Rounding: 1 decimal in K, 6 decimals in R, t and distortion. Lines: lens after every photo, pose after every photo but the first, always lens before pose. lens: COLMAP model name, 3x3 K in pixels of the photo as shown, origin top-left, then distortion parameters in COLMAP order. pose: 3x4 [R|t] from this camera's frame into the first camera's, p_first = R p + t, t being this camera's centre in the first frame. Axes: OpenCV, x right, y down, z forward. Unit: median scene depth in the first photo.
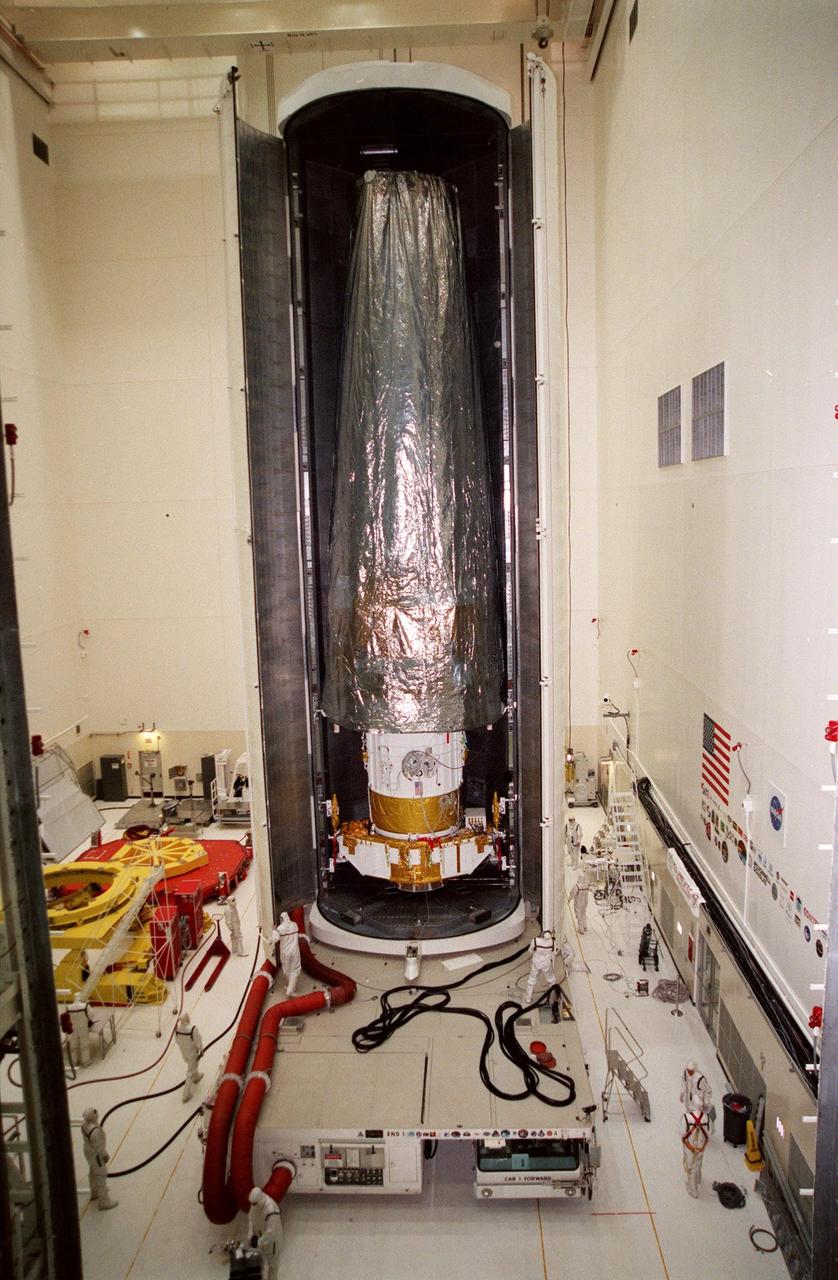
lens RADIAL K [[889.7, 0, 423.1], [0, 889.7, 621.1], [0, 0, 1]] dist [-0.136713, 0.145266]
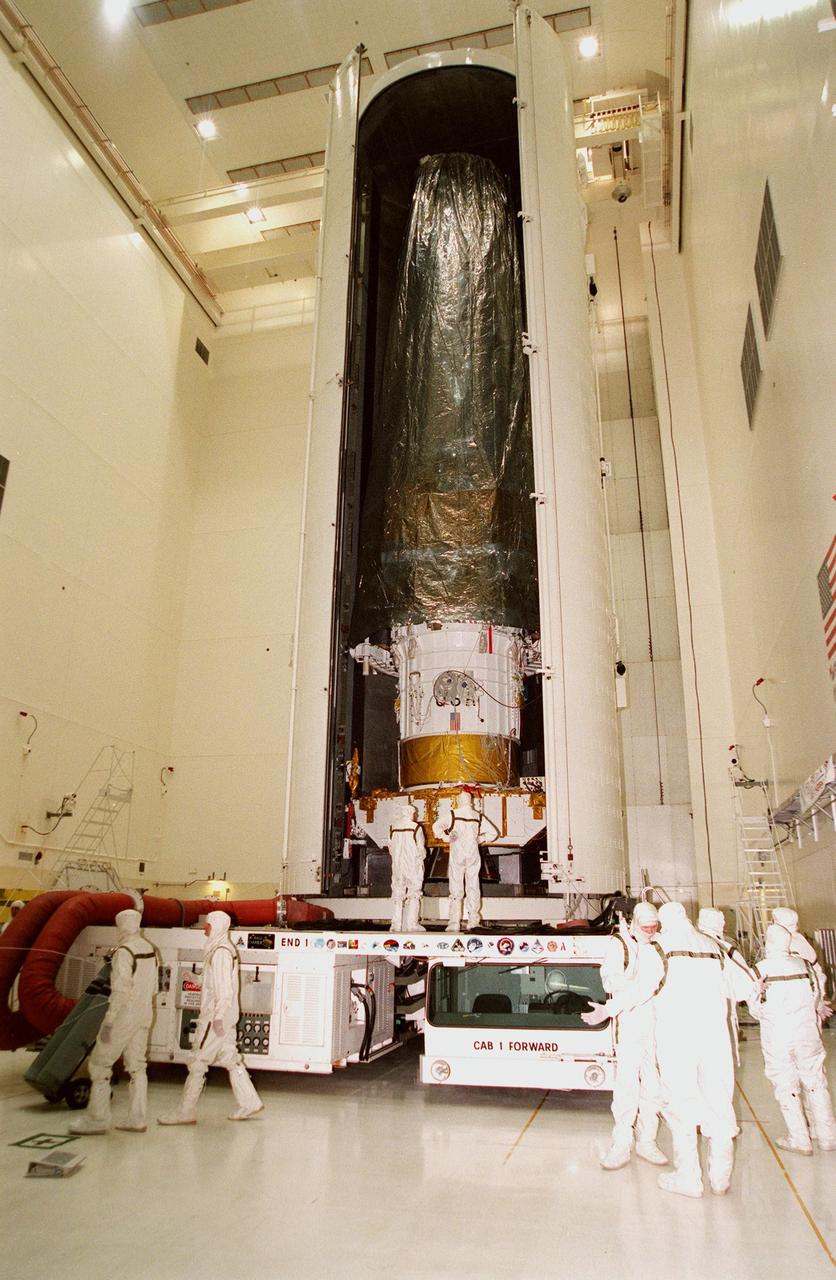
lens RADIAL K [[889.7, 0, 422.1], [0, 889.7, 621.1], [0, 0, 1]] dist [-0.136713, 0.145266]
pose [[0.978769, -0.032192, -0.202425, 0.127286], [-0.060277, 0.898713, -0.434375, 0.449112], [0.195905, 0.437354, 0.877691, 0.267217]]
